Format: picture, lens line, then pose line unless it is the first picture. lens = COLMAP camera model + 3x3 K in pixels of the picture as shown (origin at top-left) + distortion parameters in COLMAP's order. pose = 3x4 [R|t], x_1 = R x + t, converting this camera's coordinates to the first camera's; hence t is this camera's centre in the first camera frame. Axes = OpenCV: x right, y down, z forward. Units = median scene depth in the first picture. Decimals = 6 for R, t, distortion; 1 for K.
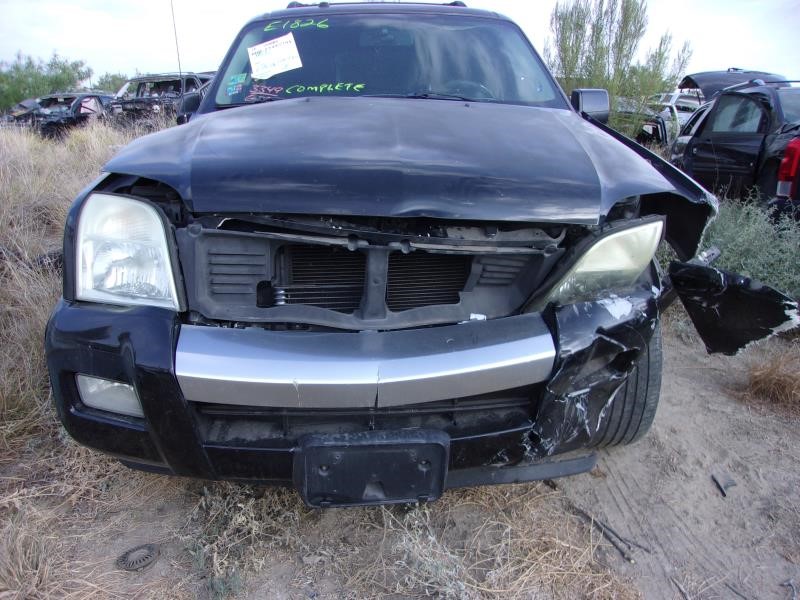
lens RADIAL K [[611.3, 0, 398.2], [0, 611.3, 302.6], [0, 0, 1]] dist [-0.005024, -0.000193]
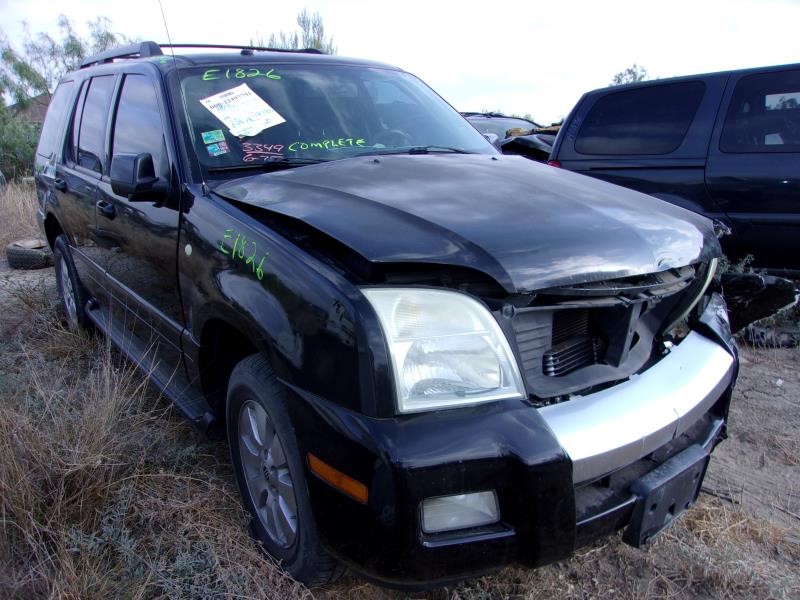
lens RADIAL K [[611.3, 0, 399.5], [0, 611.3, 298.2], [0, 0, 1]] dist [-0.005024, -0.000193]
pose [[0.829463, -0.165254, 0.533556, -0.920312], [0.188663, 0.981982, 0.010847, -0.173307], [-0.525735, 0.091665, 0.845695, 0.266782]]
